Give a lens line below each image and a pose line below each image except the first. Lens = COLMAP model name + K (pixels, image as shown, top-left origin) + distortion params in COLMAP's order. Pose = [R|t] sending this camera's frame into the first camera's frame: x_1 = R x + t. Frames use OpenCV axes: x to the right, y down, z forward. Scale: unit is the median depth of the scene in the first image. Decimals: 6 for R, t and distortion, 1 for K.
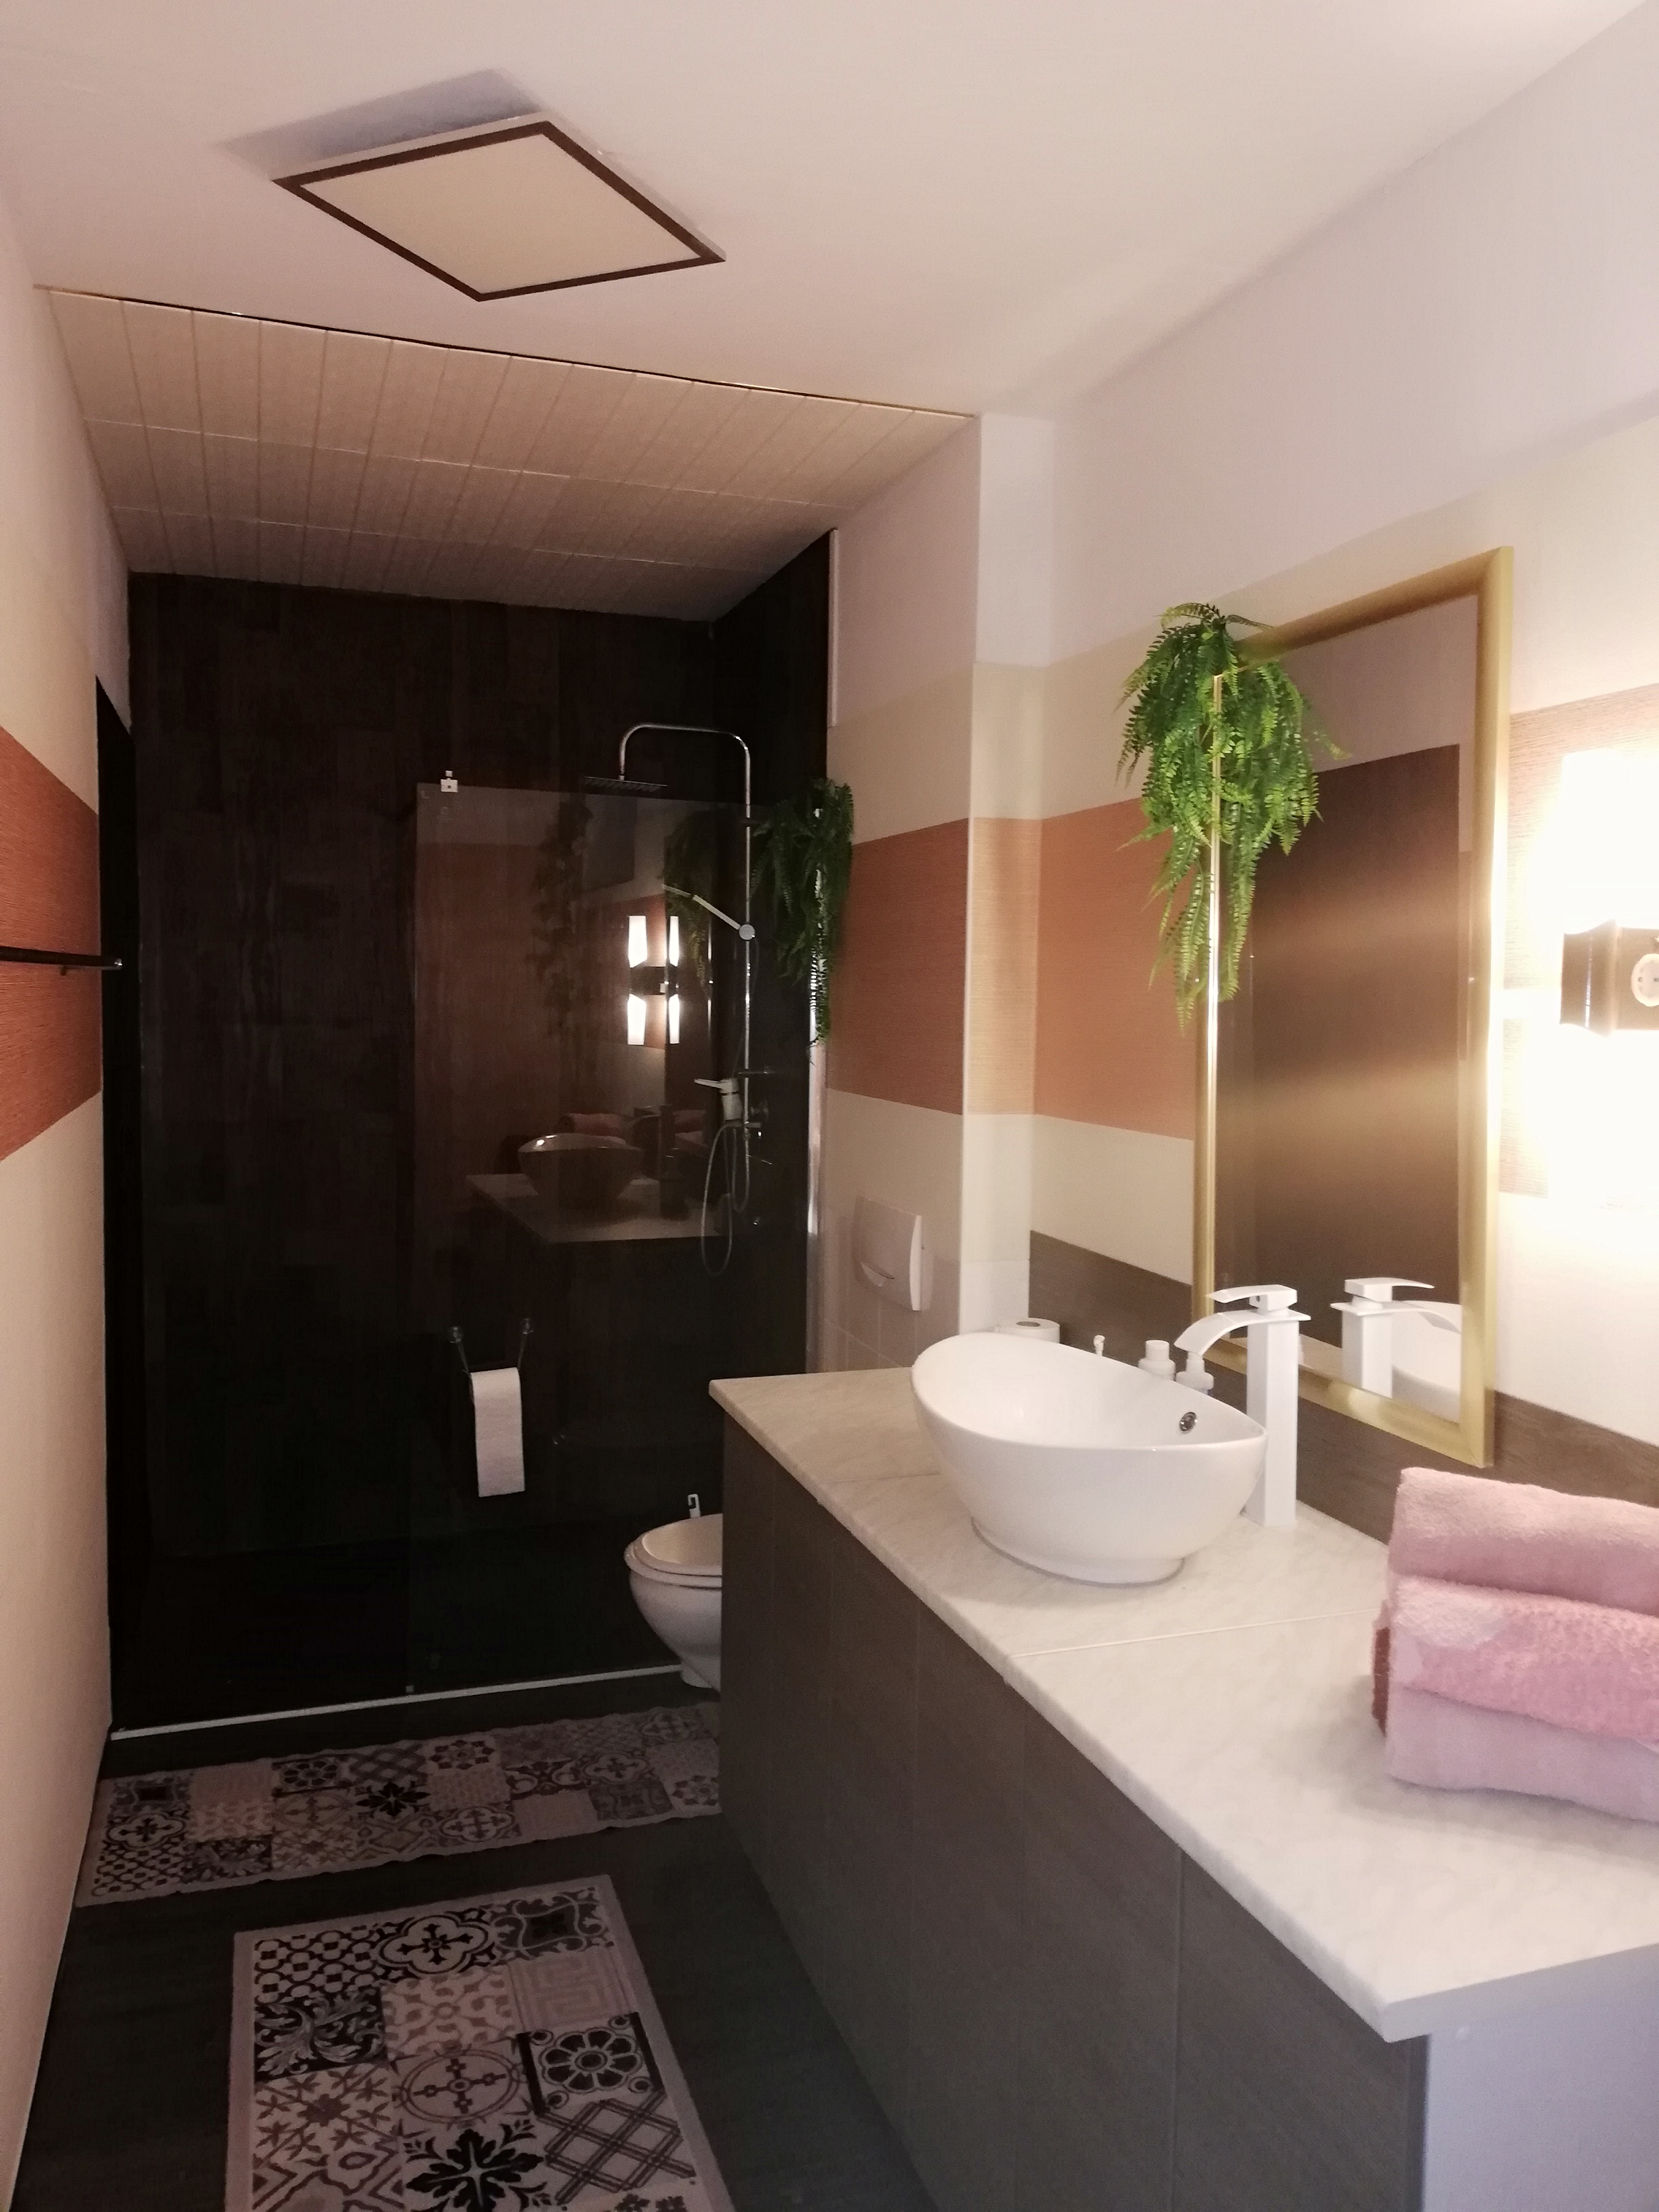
lens RADIAL K [[1668.7, 0, 830.2], [0, 1668.7, 1105.9], [0, 0, 1]] dist [-0.001499, -0.000713]
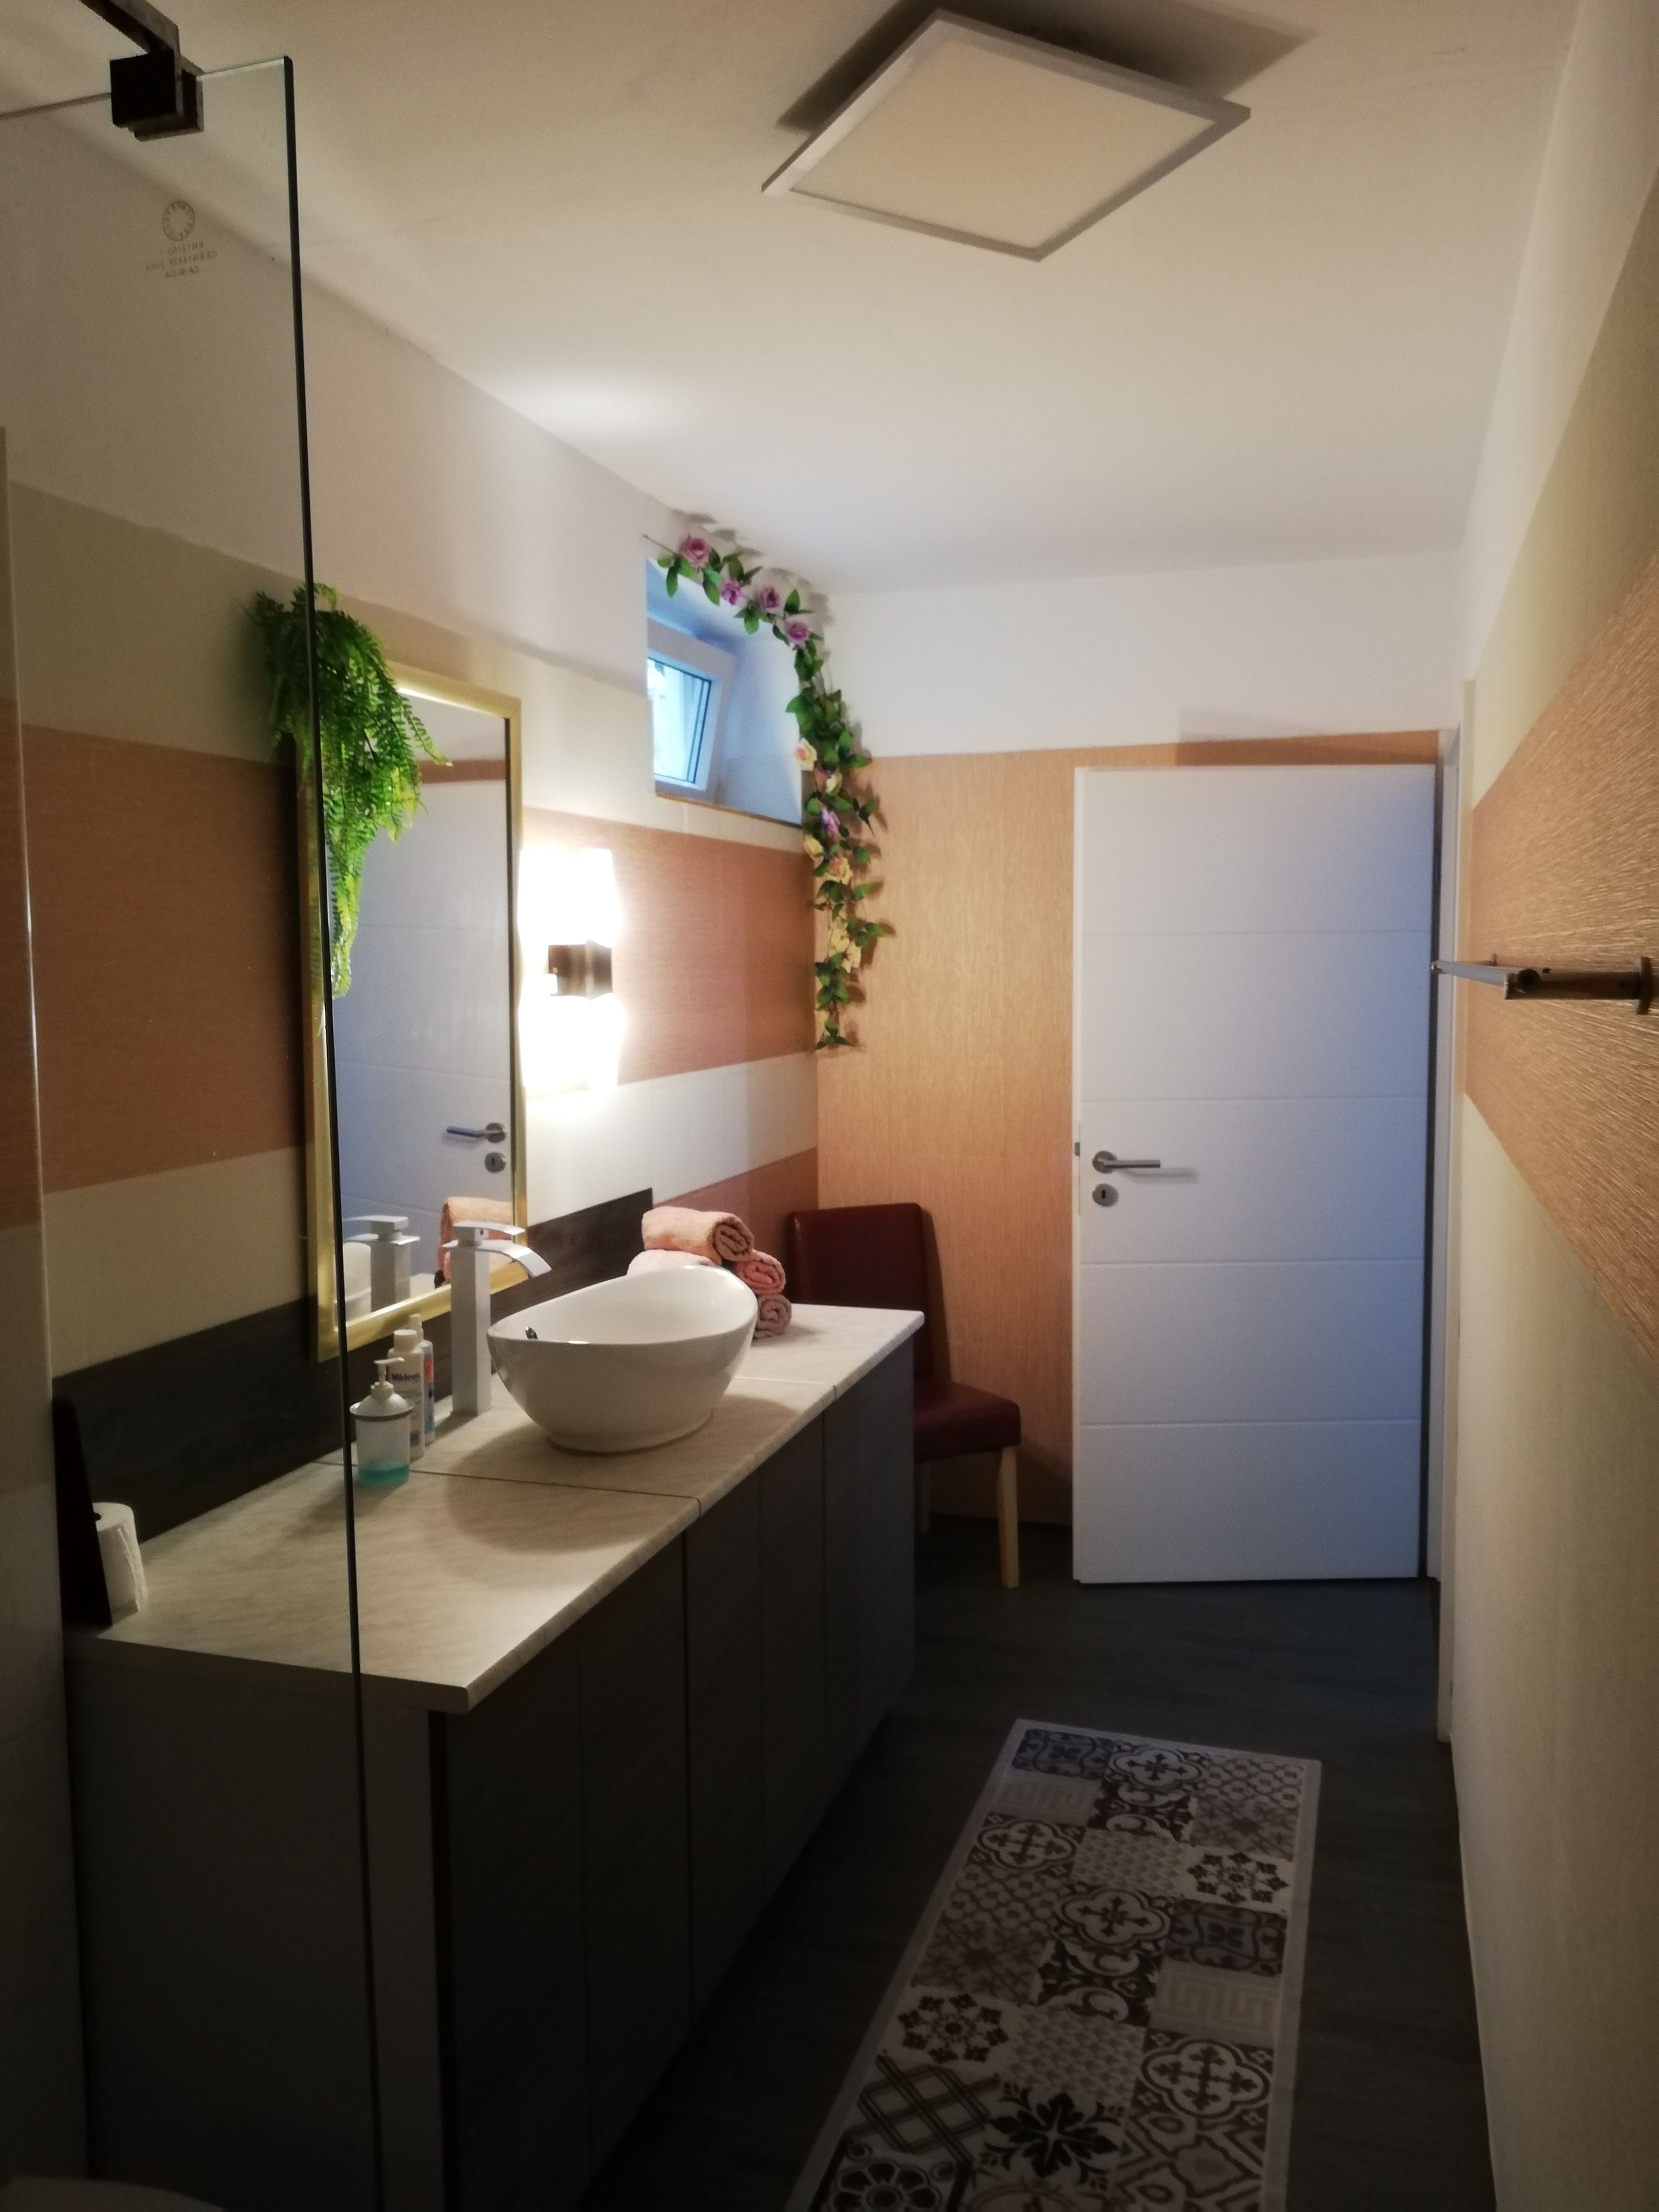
lens RADIAL K [[1668.7, 0, 829.6], [0, 1668.7, 1102.0], [0, 0, 1]] dist [-0.001499, -0.000713]
pose [[-0.803514, -0.063369, 0.591904, -0.661384], [0.036174, 0.987283, 0.154805, -0.158477], [-0.594186, 0.145800, -0.791003, 1.773946]]
